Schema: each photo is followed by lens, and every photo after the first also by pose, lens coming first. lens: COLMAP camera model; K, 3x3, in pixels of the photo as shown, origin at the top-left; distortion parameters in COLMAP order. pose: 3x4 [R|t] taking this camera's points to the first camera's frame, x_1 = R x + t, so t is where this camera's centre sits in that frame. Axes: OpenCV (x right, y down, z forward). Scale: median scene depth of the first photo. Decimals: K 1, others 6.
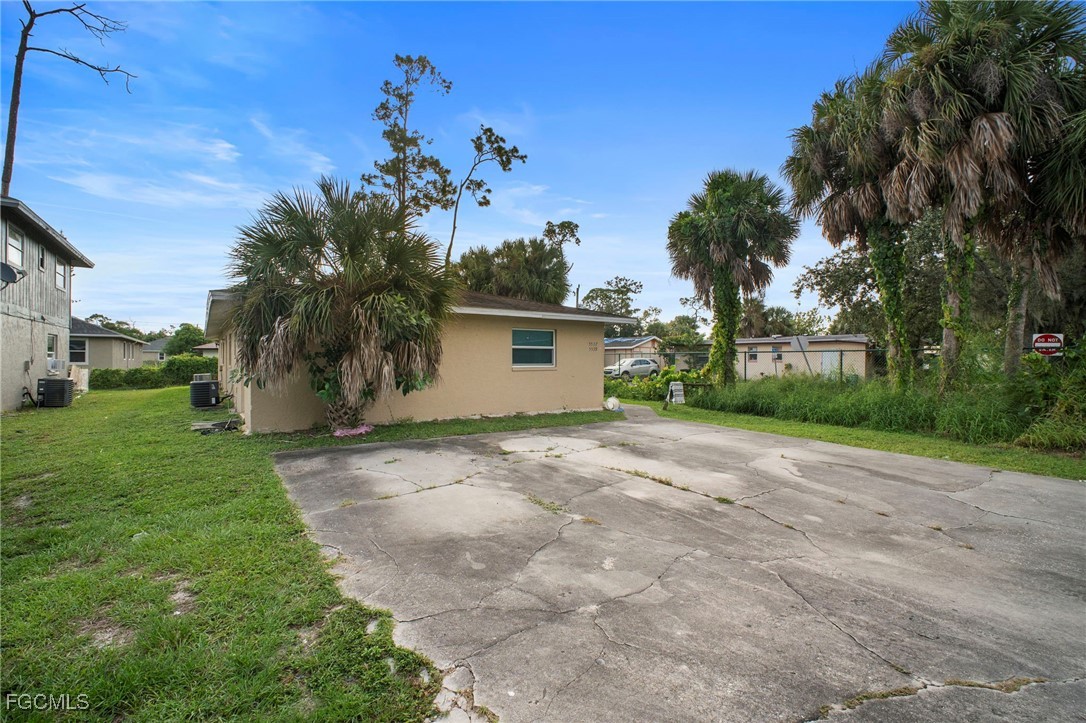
lens RADIAL K [[499.1, 0, 537.1], [0, 499.1, 359.4], [0, 0, 1]] dist [0.003288, -0.007001]
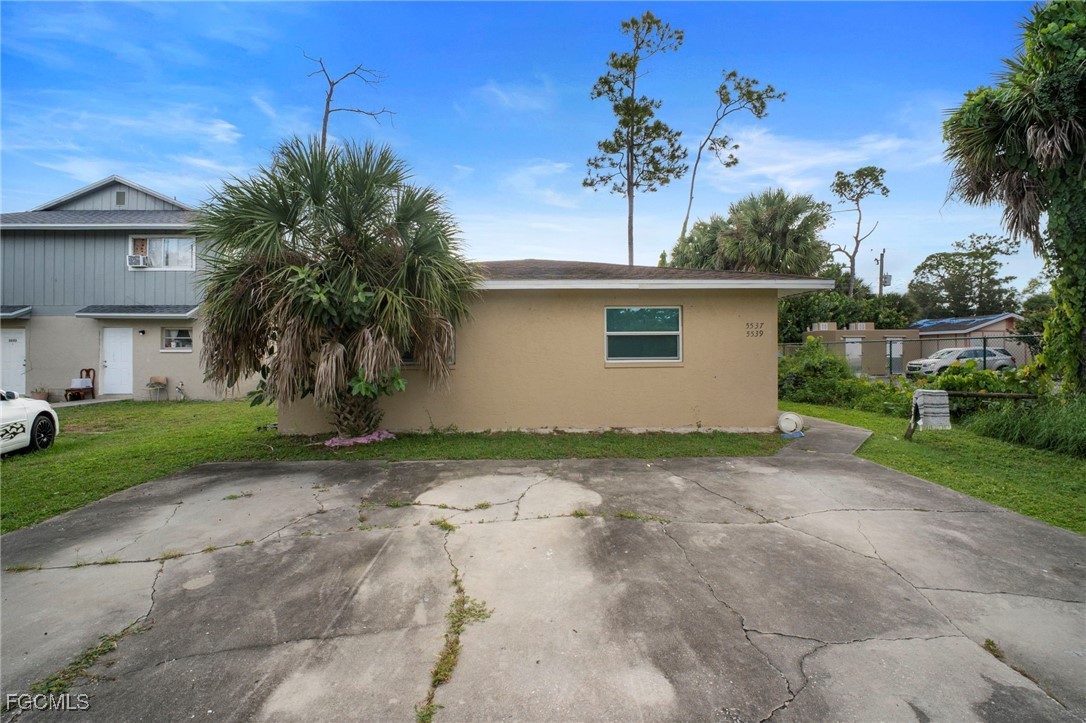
lens RADIAL K [[512.3, 0, 542.5], [0, 512.3, 345.3], [0, 0, 1]] dist [0.002864, -0.006389]
pose [[0.840176, -0.014579, -0.542118, 0.095886], [0.007694, 0.999858, -0.014964, 0.000762], [0.542259, 0.008402, 0.840169, 0.126355]]
